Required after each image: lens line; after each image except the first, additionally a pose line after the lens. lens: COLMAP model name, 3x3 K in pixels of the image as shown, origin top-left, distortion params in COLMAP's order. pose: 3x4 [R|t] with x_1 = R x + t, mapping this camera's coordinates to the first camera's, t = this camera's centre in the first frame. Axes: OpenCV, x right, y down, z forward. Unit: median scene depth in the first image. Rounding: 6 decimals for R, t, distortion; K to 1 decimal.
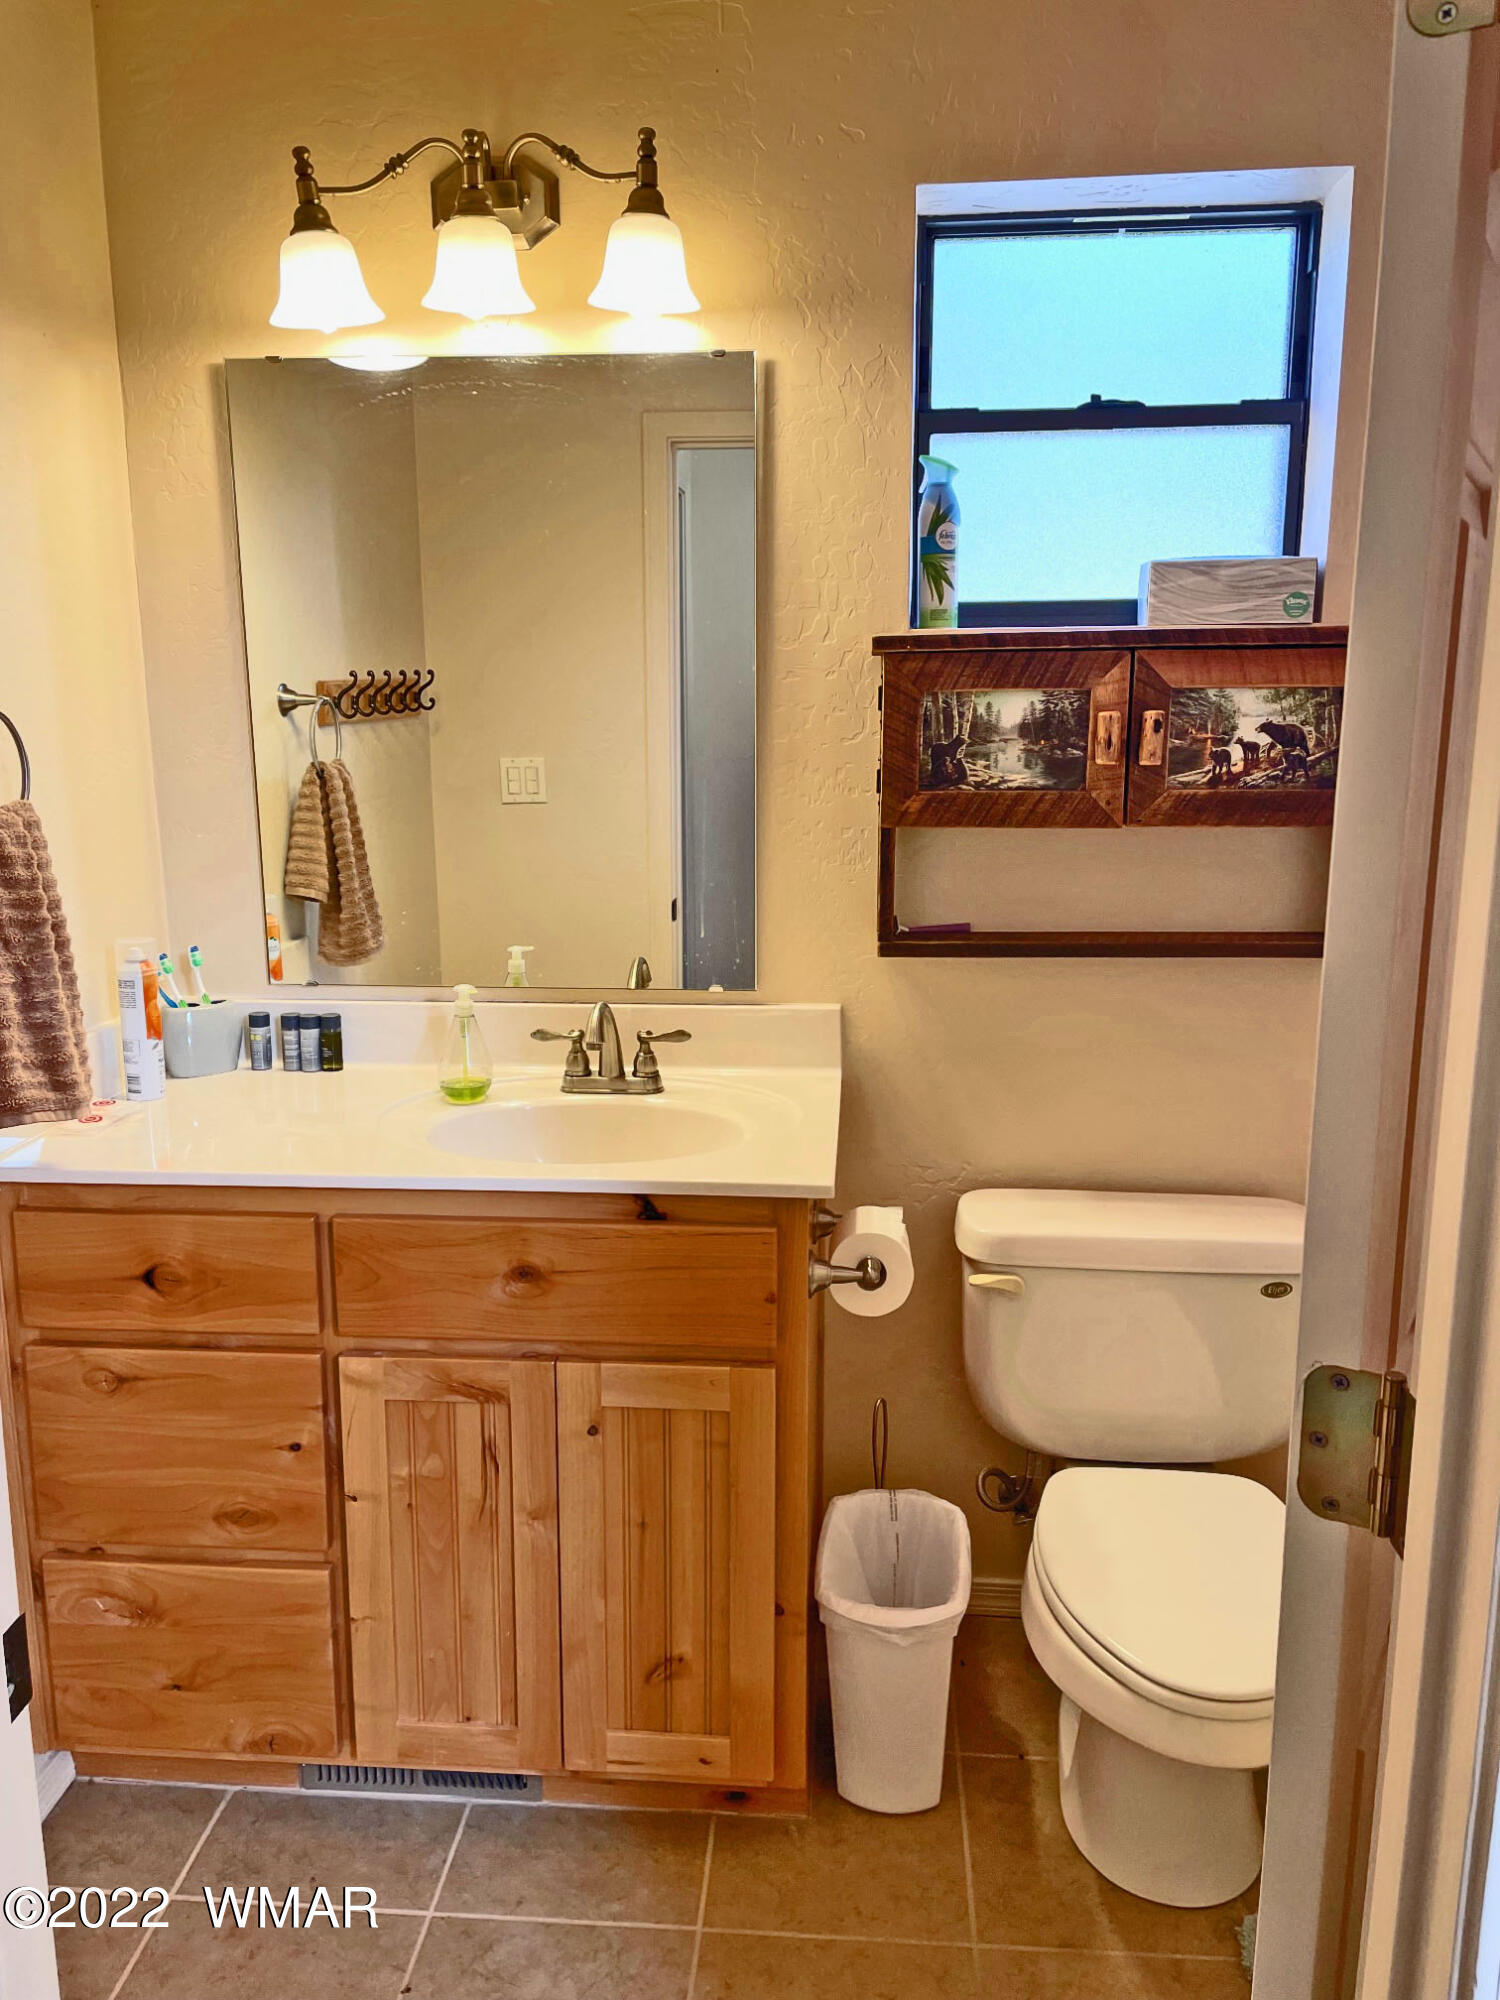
lens RADIAL K [[1511.3, 0, 740.8], [0, 1511.3, 989.8], [0, 0, 1]] dist [0.104571, -0.140568]
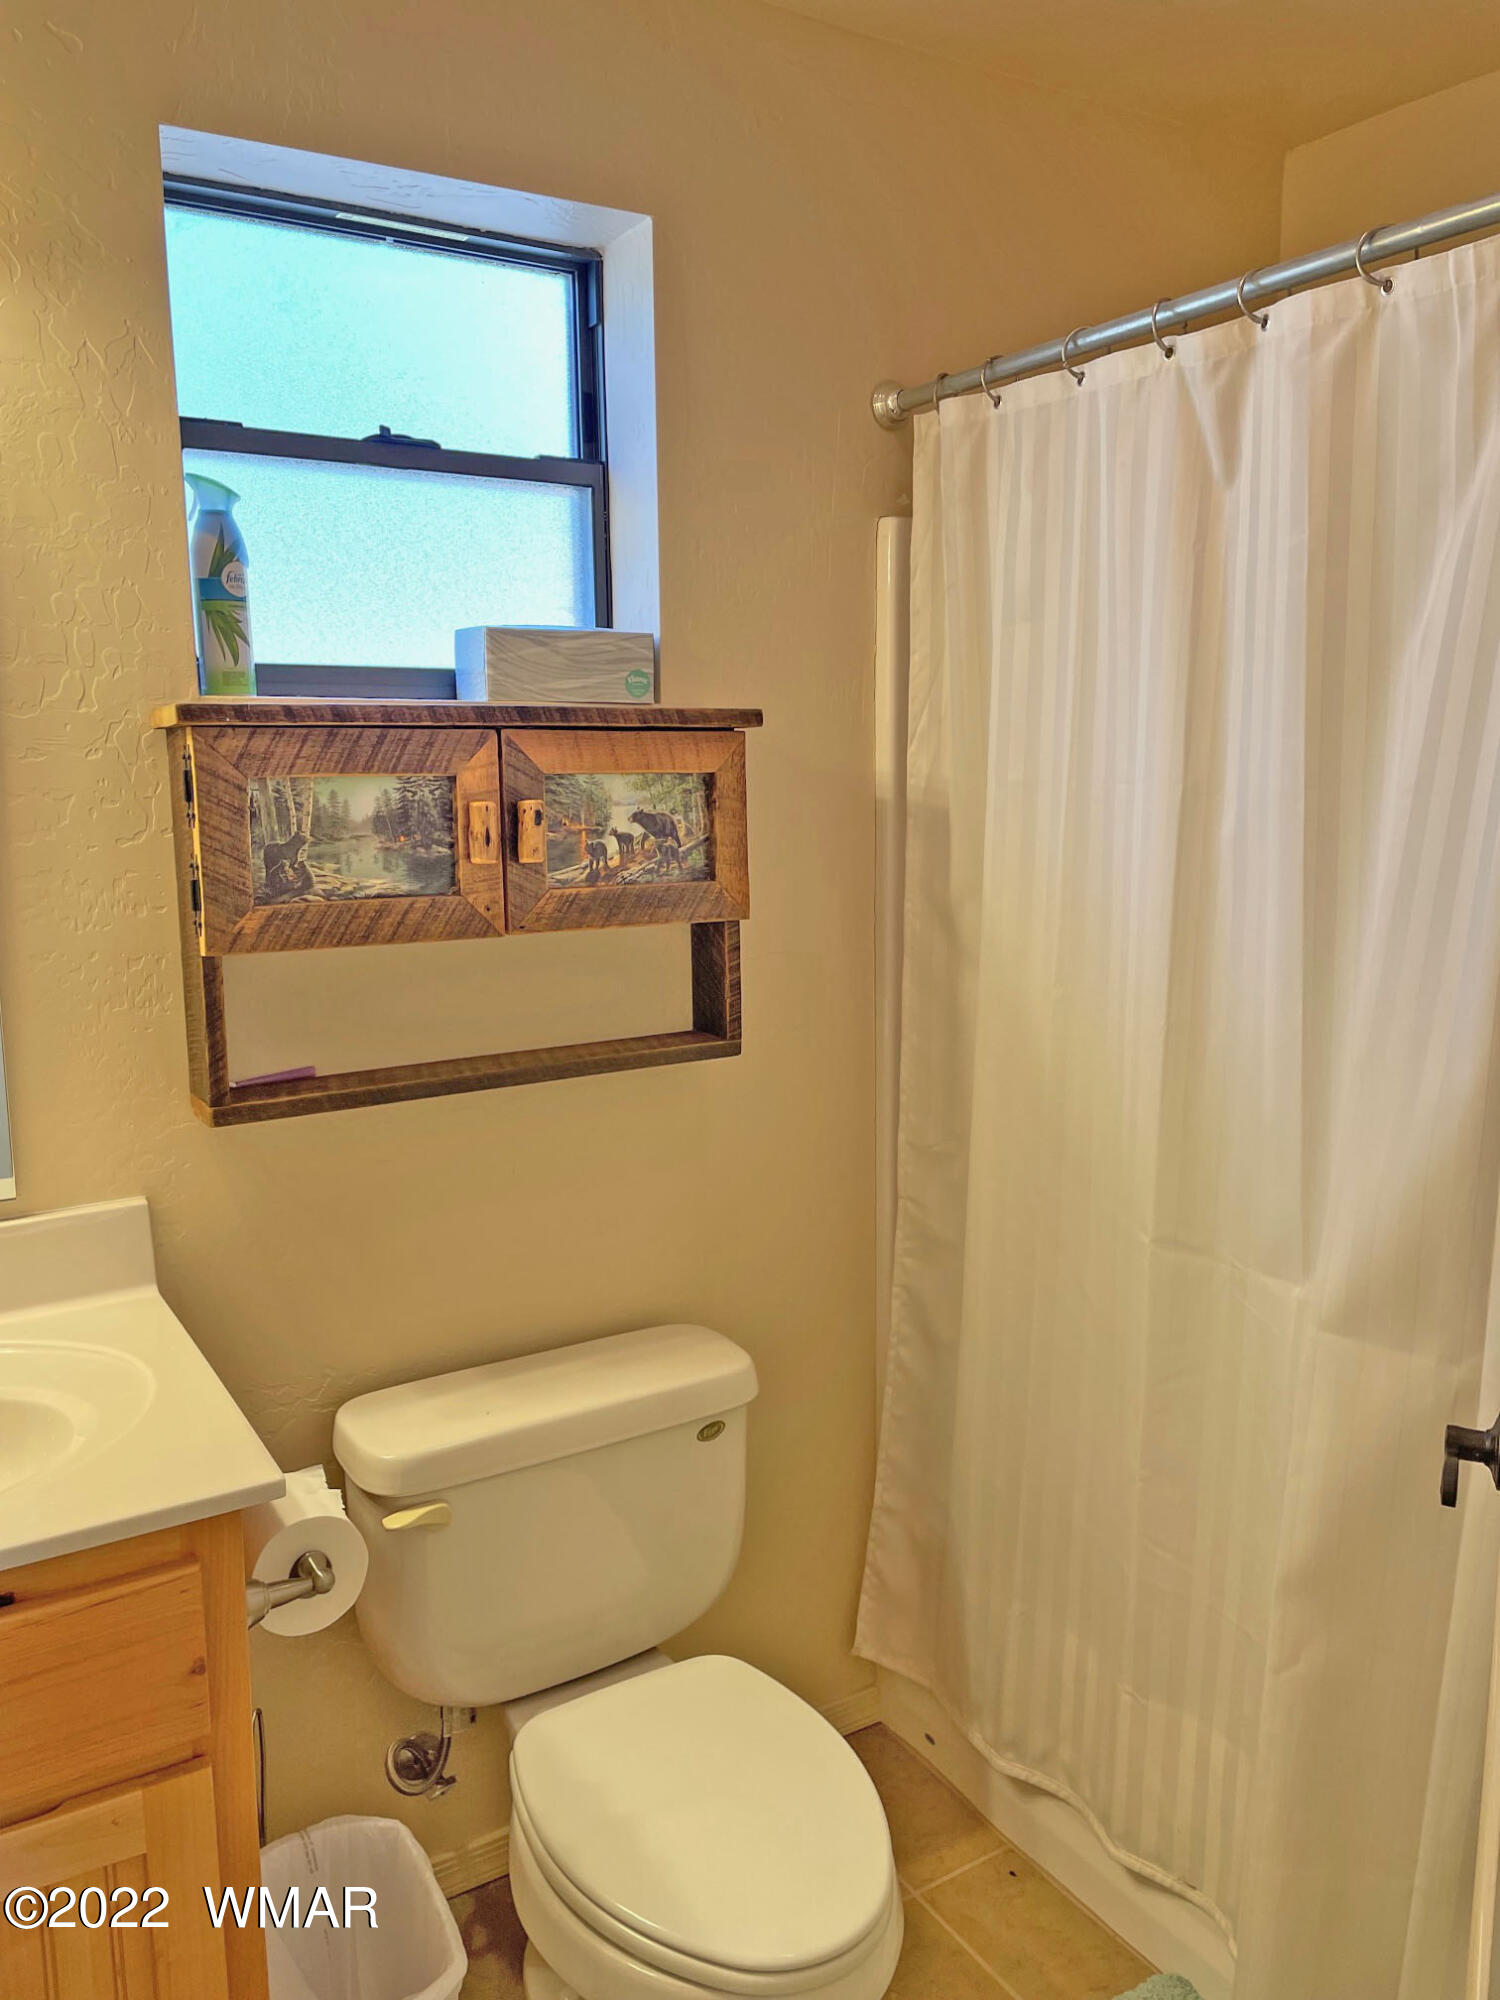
lens RADIAL K [[1511.3, 0, 740.8], [0, 1511.3, 989.8], [0, 0, 1]] dist [0.104571, -0.140568]
pose [[0.806322, -0.092123, 0.584258, -0.137712], [0.118310, 0.992954, -0.006713, -0.055299], [-0.579523, 0.074536, 0.811540, 0.239549]]
